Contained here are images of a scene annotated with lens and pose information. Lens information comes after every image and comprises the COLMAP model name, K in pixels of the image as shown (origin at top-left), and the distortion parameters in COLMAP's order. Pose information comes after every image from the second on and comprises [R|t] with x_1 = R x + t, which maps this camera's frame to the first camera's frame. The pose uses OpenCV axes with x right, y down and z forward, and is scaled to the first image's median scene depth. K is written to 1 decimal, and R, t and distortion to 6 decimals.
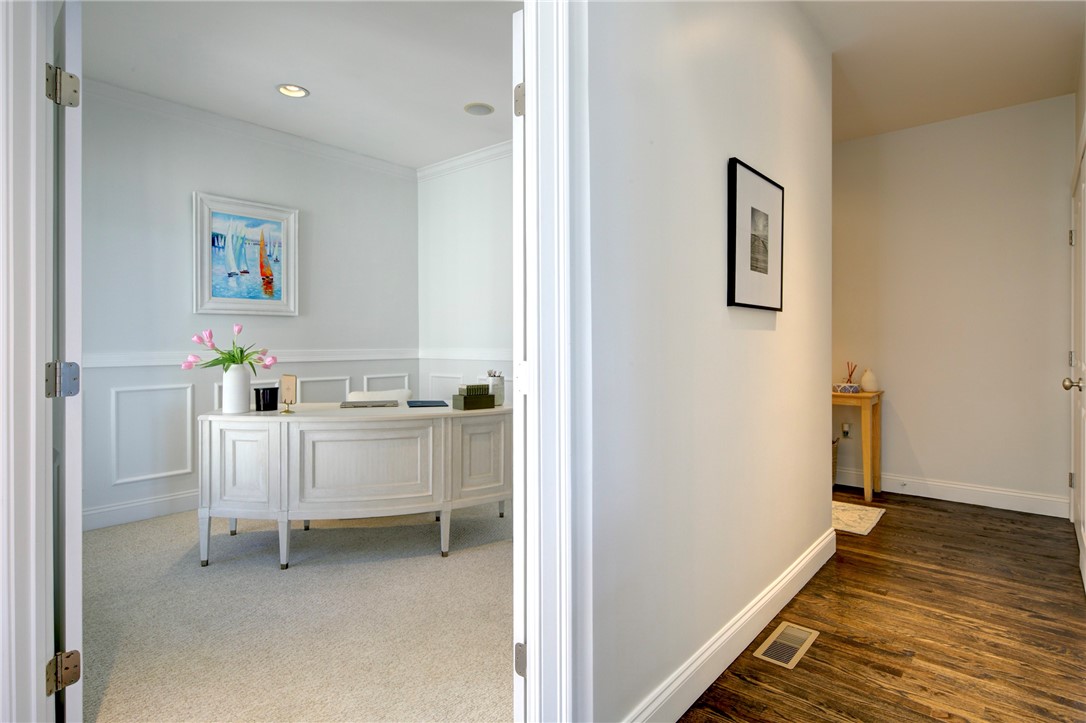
lens RADIAL K [[576.3, 0, 540.0], [0, 576.3, 344.5], [0, 0, 1]] dist [0.000295, -0.000316]
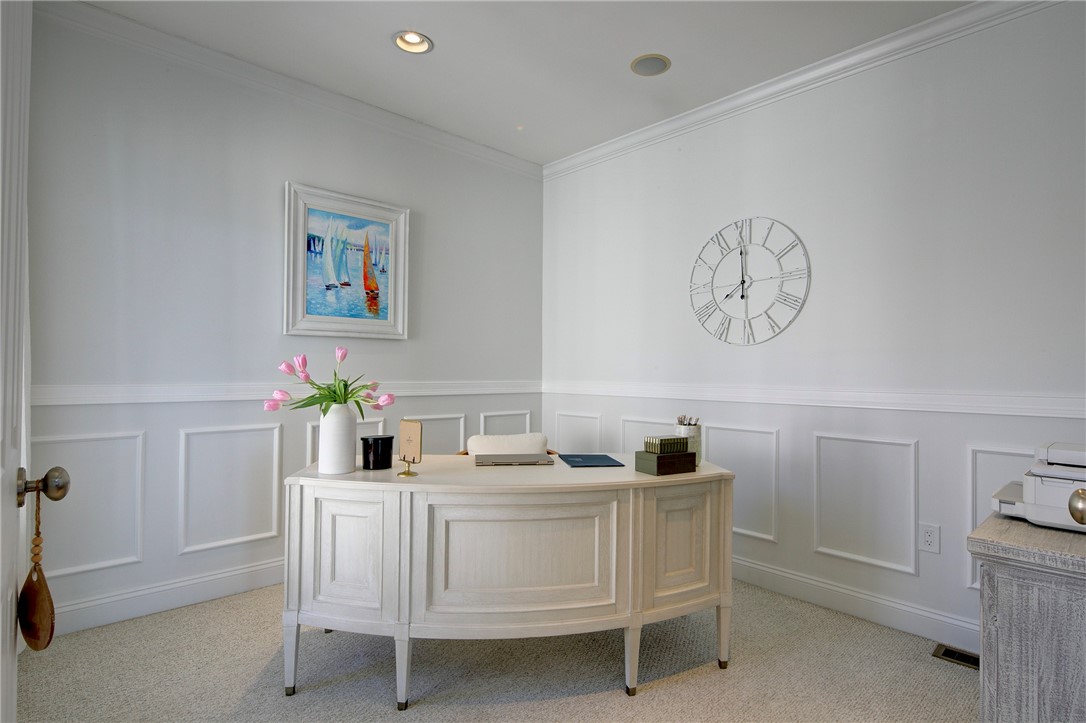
lens RADIAL K [[575.5, 0, 567.7], [0, 575.5, 364.4], [0, 0, 1]] dist [-0.001112, -0.000437]
pose [[0.996174, 0.009226, -0.086898, -0.176775], [-0.010719, 0.999803, -0.016733, -0.005065], [0.086727, 0.017600, 0.996077, 0.305201]]
